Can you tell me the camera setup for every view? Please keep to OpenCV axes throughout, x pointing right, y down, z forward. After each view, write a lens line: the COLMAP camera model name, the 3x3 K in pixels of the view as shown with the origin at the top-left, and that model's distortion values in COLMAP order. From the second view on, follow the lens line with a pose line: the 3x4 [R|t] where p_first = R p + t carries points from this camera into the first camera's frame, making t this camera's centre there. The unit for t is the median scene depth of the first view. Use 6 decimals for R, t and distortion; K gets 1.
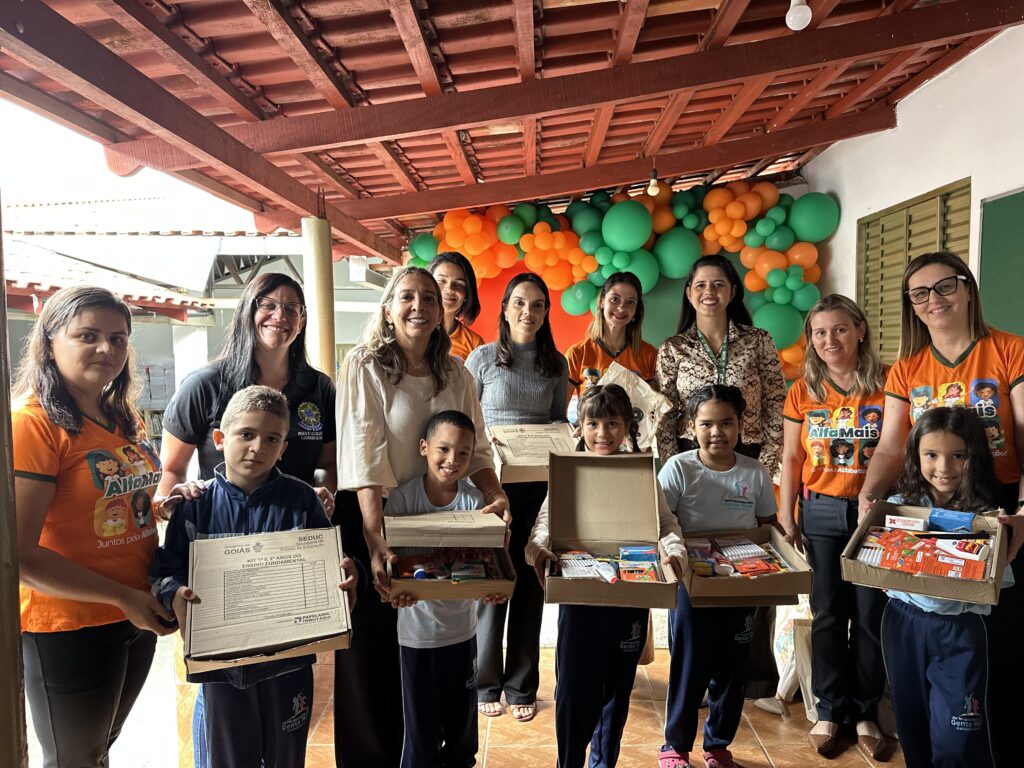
lens RADIAL K [[682.5, 0, 516.9], [0, 682.5, 390.9], [0, 0, 1]] dist [0.038994, -0.070512]
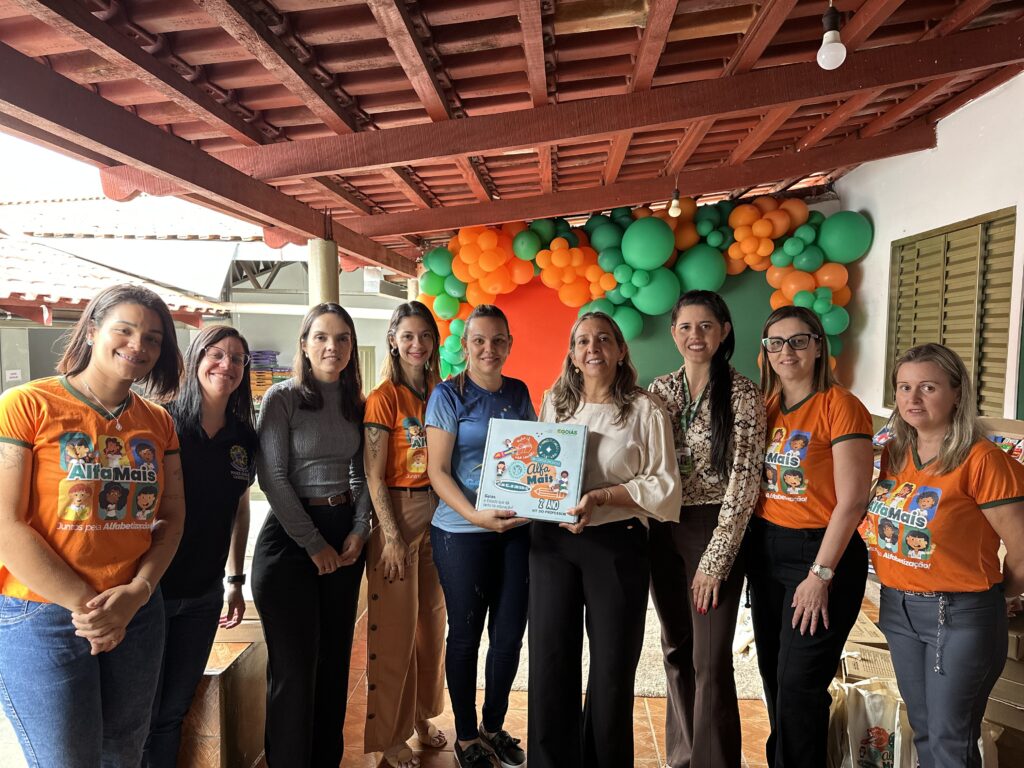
lens RADIAL K [[682.5, 0, 516.9], [0, 682.5, 390.9], [0, 0, 1]] dist [0.038994, -0.070512]
pose [[0.999200, 0.021730, -0.033581, 0.014603], [-0.021427, 0.999727, 0.009360, -0.041526], [0.033775, -0.008633, 0.999392, 0.031634]]
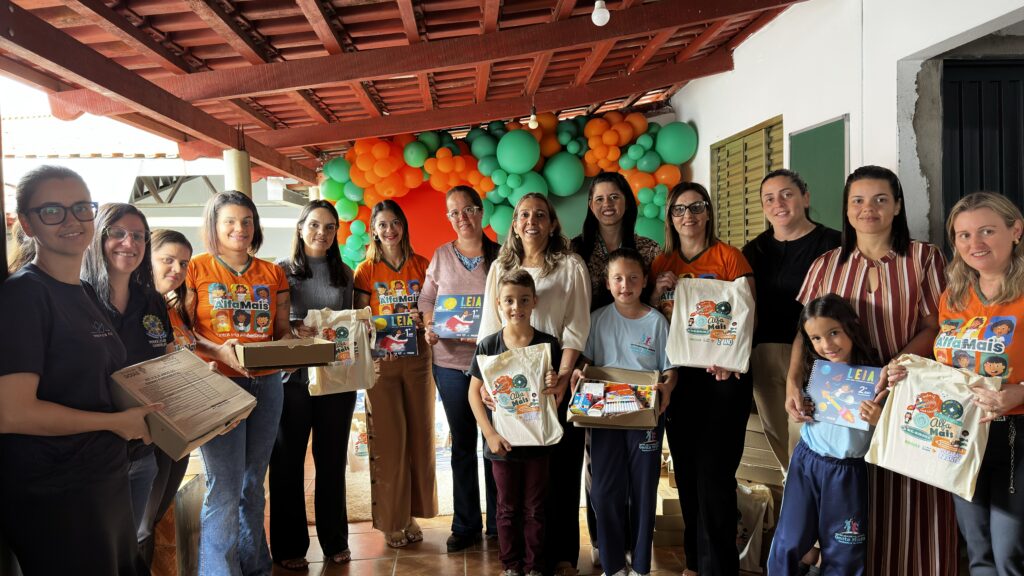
lens RADIAL K [[680.2, 0, 512.0], [0, 680.2, 288.0], [0, 0, 1]] dist [0.066923, -0.118794]
pose [[0.994854, -0.023979, 0.098436, 0.035796], [0.025676, 0.999542, -0.016006, 0.005994], [-0.098007, 0.018452, 0.995015, -0.139727]]
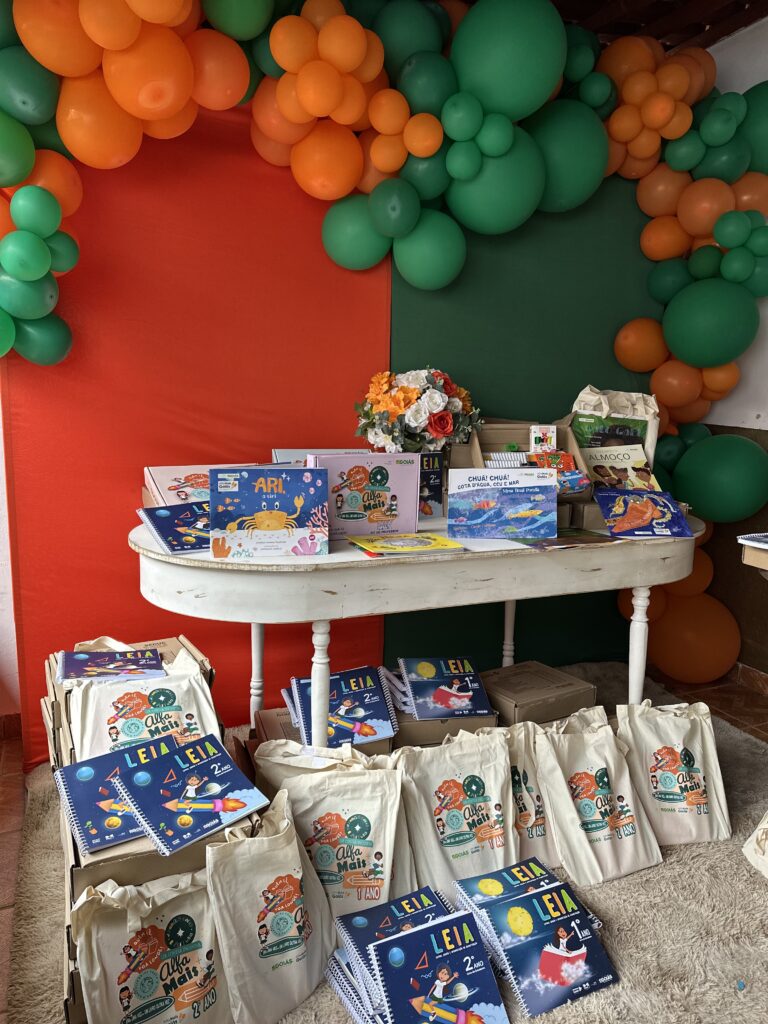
lens RADIAL K [[682.5, 0, 382.3], [0, 682.5, 519.6], [0, 0, 1]] dist [0.038994, -0.070512]
pose [[0.894706, -0.048653, 0.443997, -0.126048], [-0.009105, 0.991856, 0.127035, -0.005036], [-0.446562, -0.117701, 0.886977, 0.672858]]
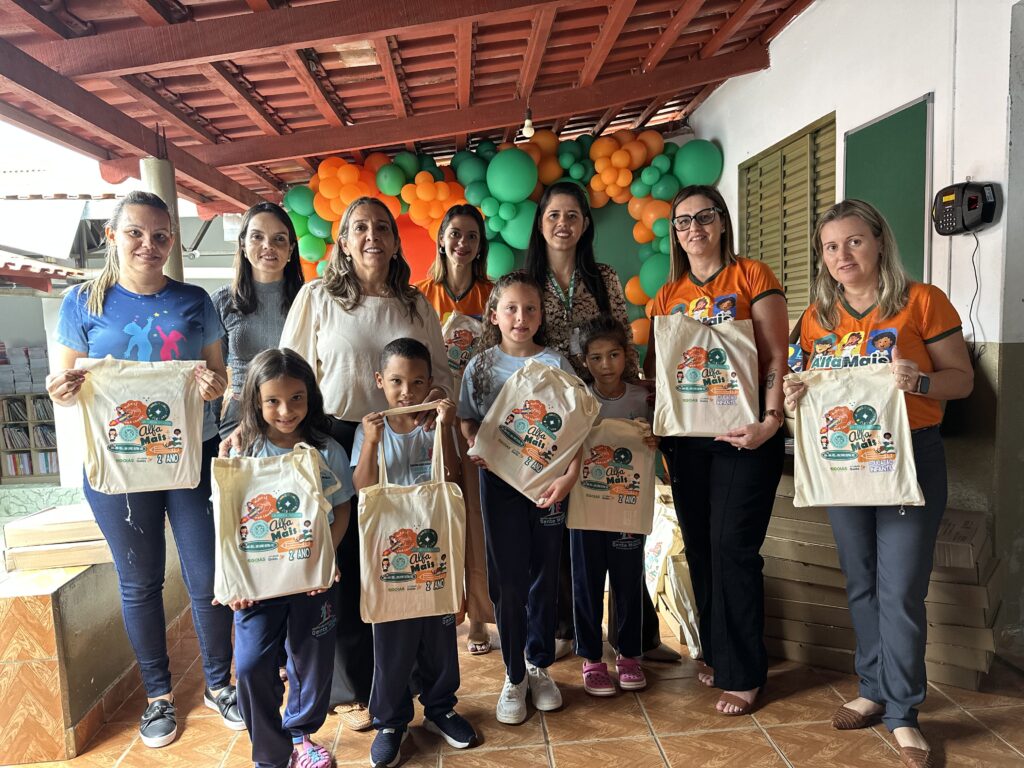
lens RADIAL K [[682.5, 0, 516.9], [0, 682.5, 390.9], [0, 0, 1]] dist [0.038994, -0.070512]
pose [[0.994323, -0.040285, 0.098480, 0.065049], [0.037113, 0.998738, 0.033839, 0.034231], [-0.099719, -0.029992, 0.994564, 0.027471]]
